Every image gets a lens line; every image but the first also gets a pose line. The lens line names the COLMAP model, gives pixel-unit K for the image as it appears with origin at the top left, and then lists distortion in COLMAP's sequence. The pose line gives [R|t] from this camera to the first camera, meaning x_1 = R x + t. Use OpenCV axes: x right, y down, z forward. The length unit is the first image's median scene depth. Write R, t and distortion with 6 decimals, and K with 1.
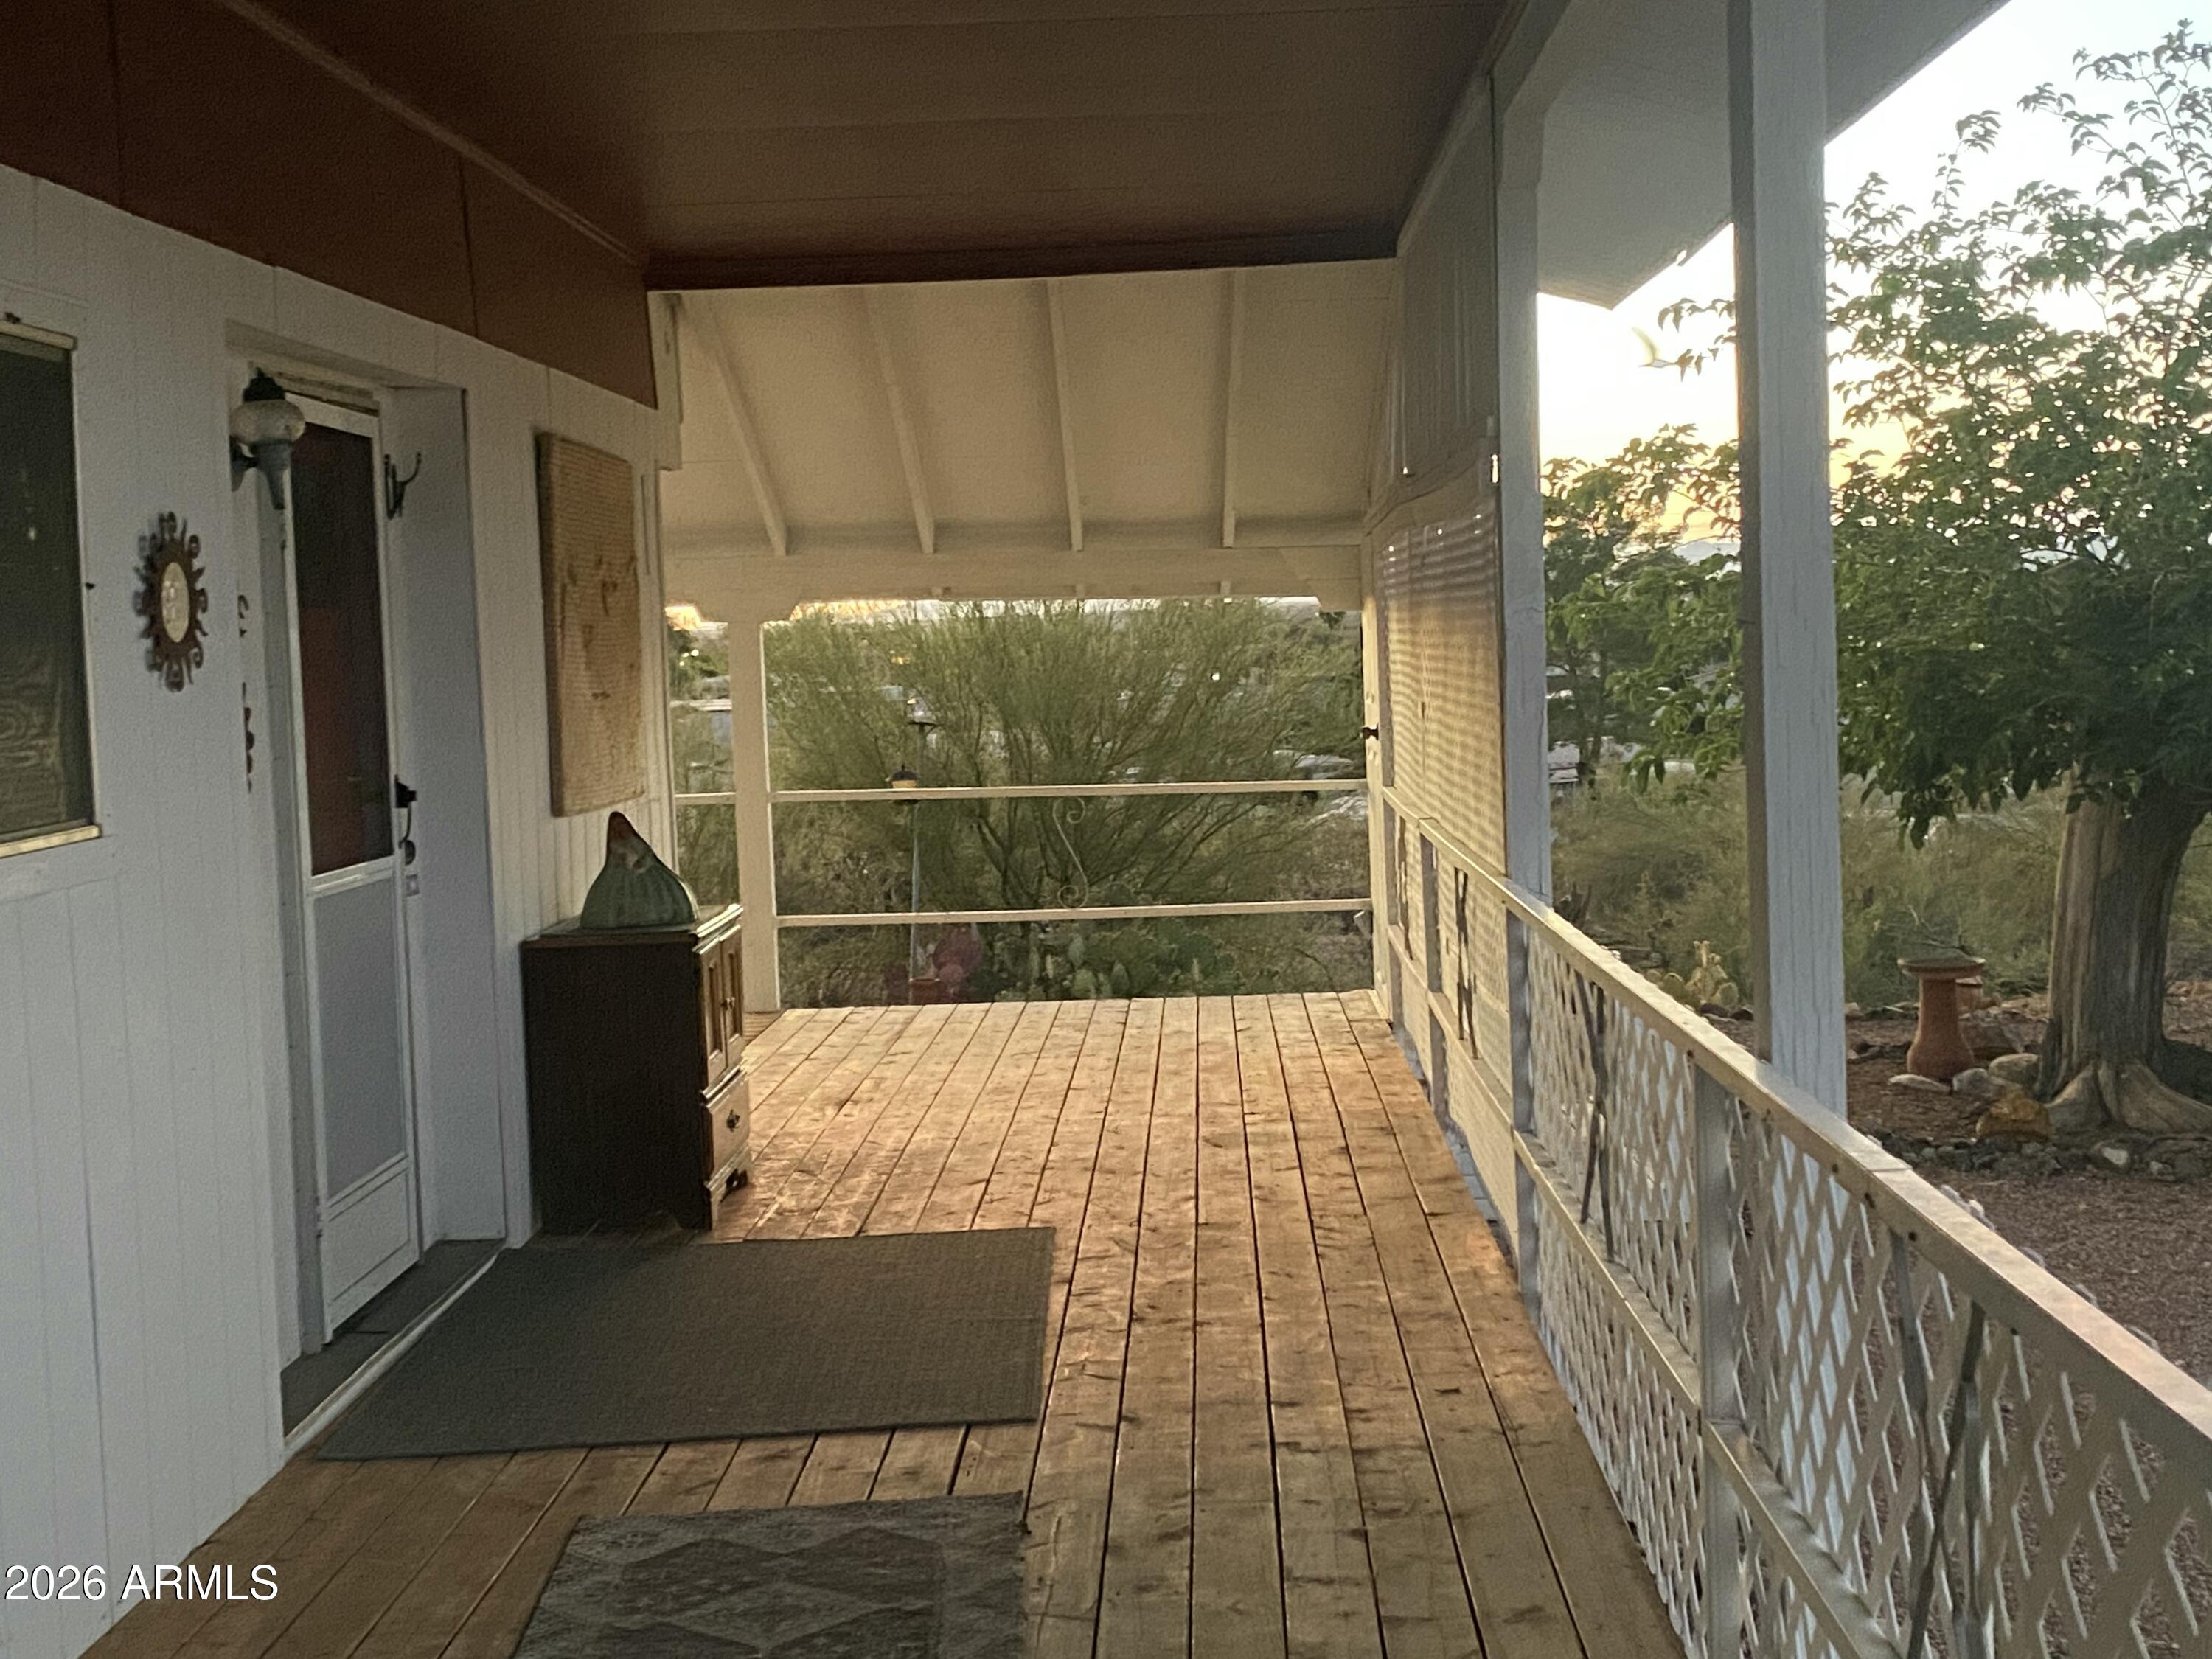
lens RADIAL K [[3087.6, 0, 1106.0], [0, 3087.6, 829.5], [0, 0, 1]] dist [0.128731, -0.053406]
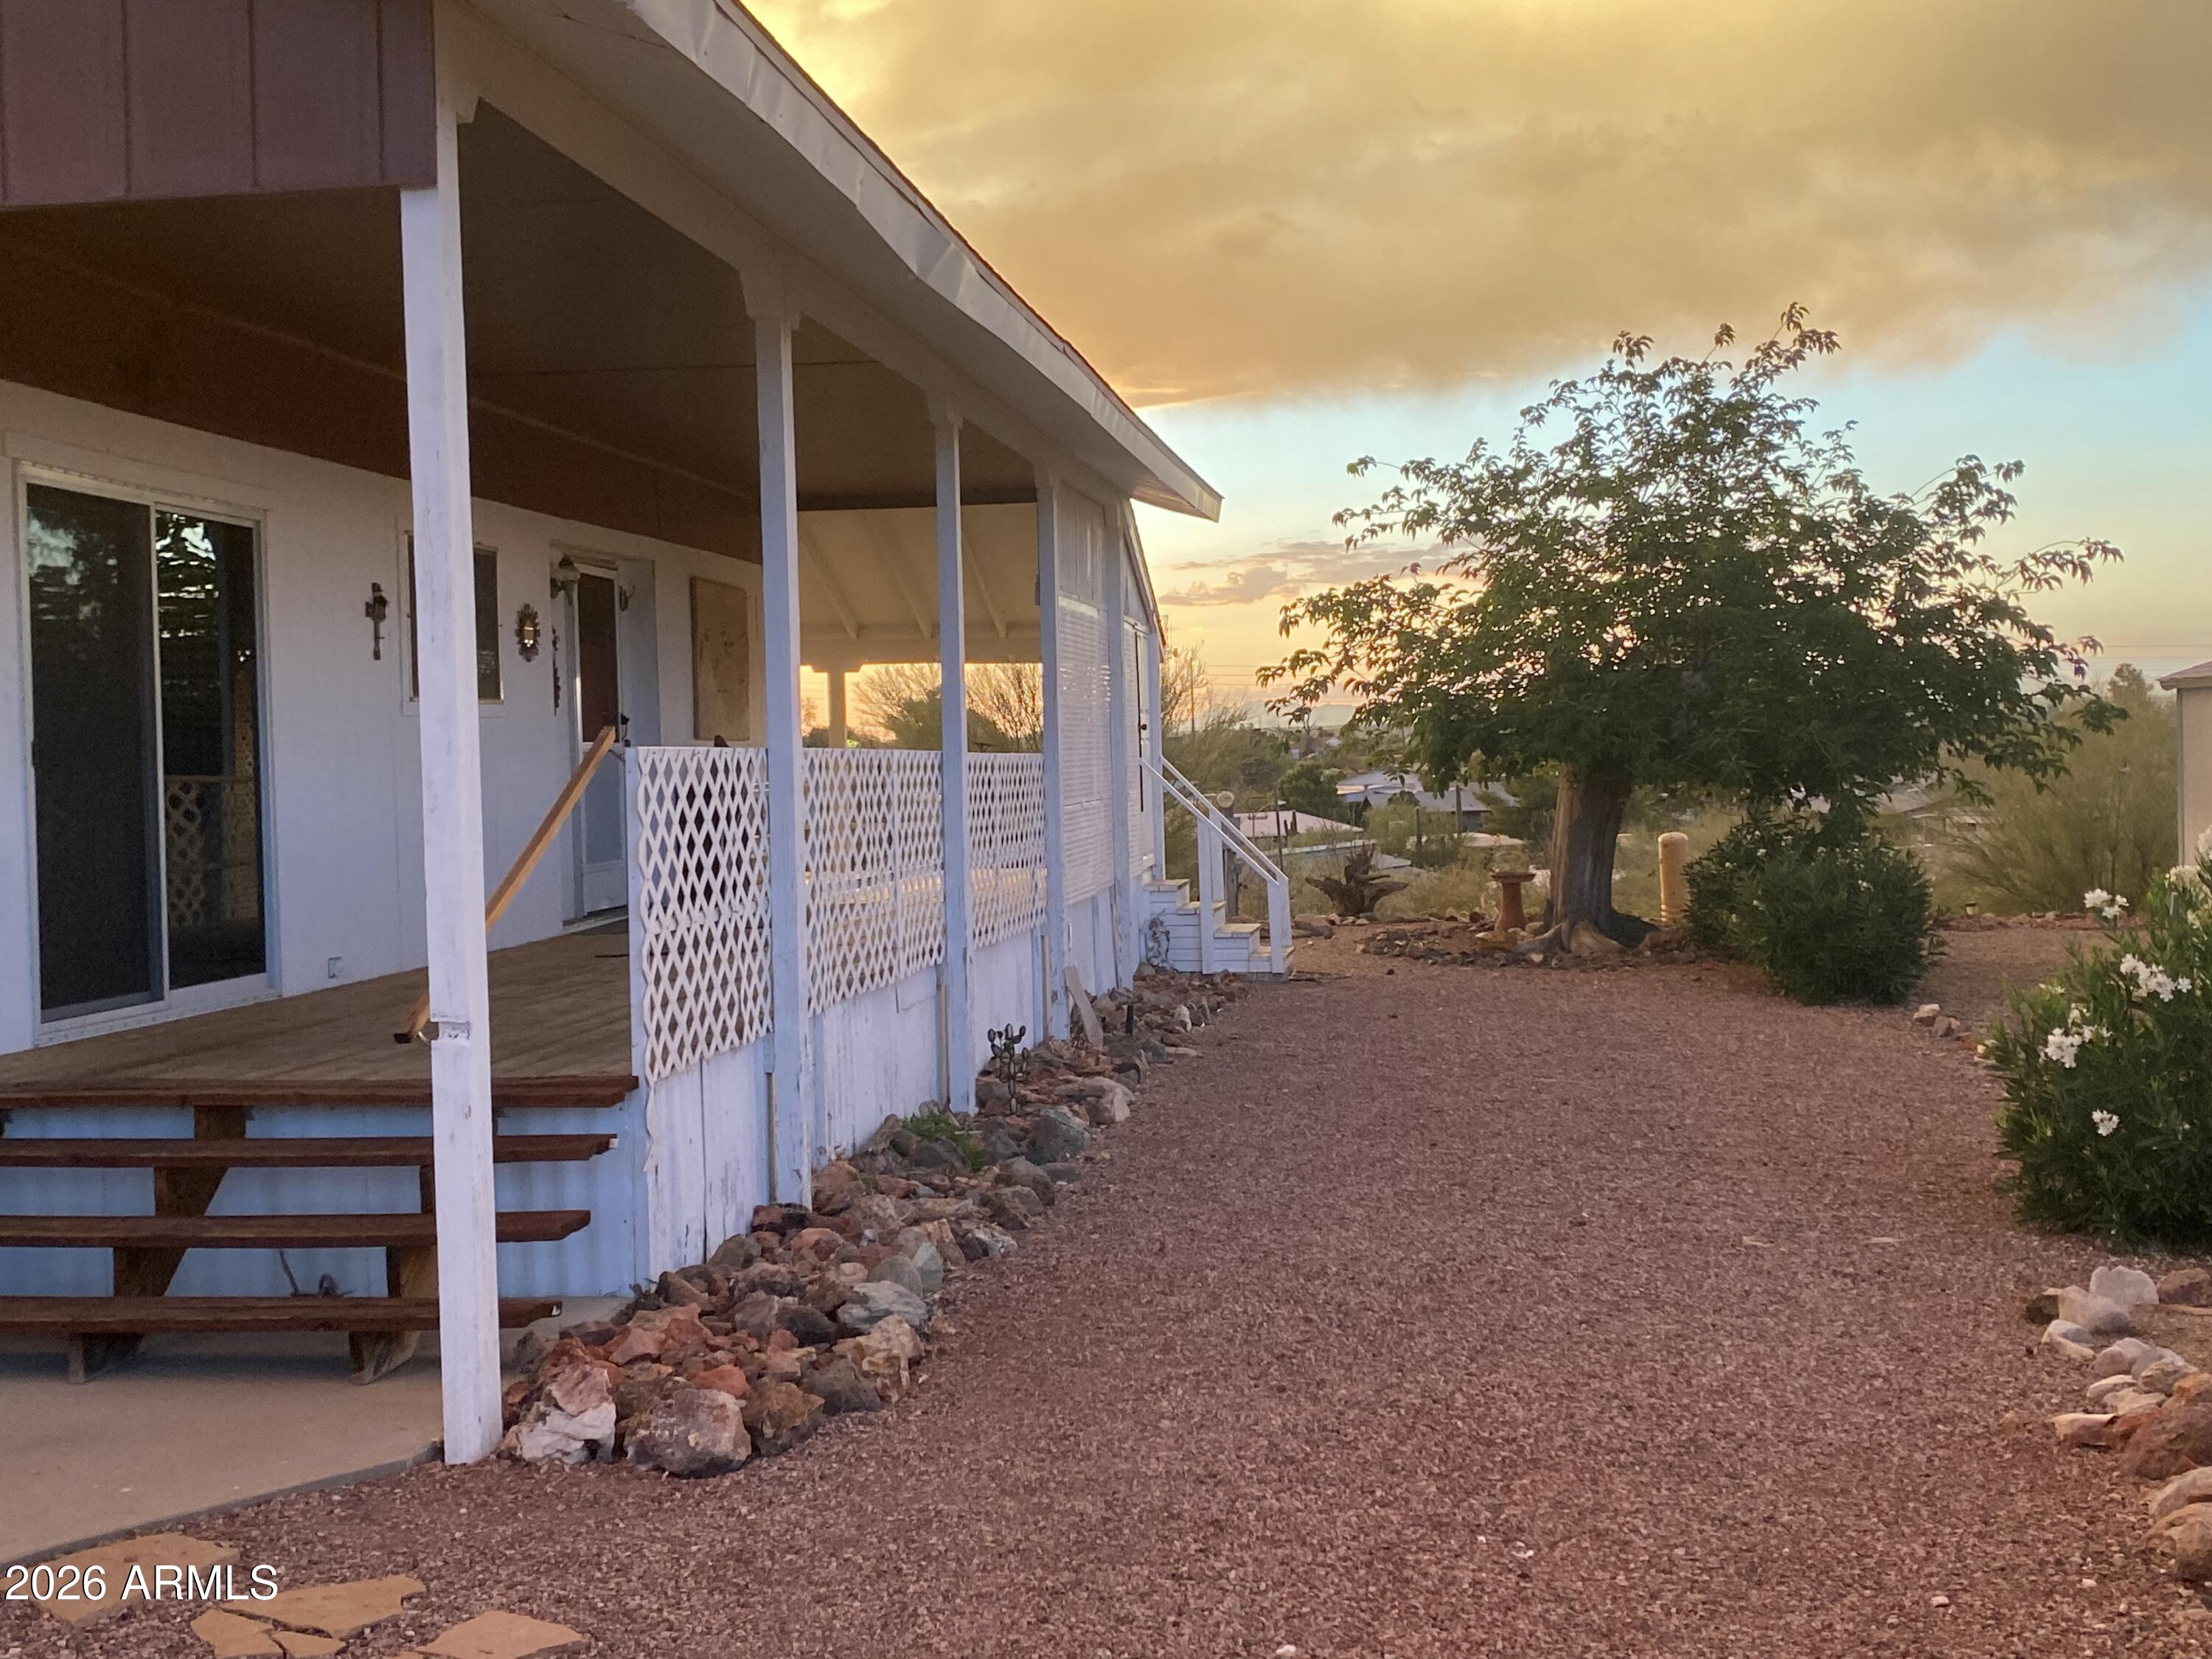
lens RADIAL K [[2630.5, 0, 1106.0], [0, 2630.5, 829.5], [0, 0, 1]] dist [-0.007605, -0.001548]
pose [[0.995044, 0.011909, -0.098720, 0.340631], [-0.015044, 0.999404, -0.031064, 0.125024], [0.098291, 0.032395, 0.994630, -0.977982]]
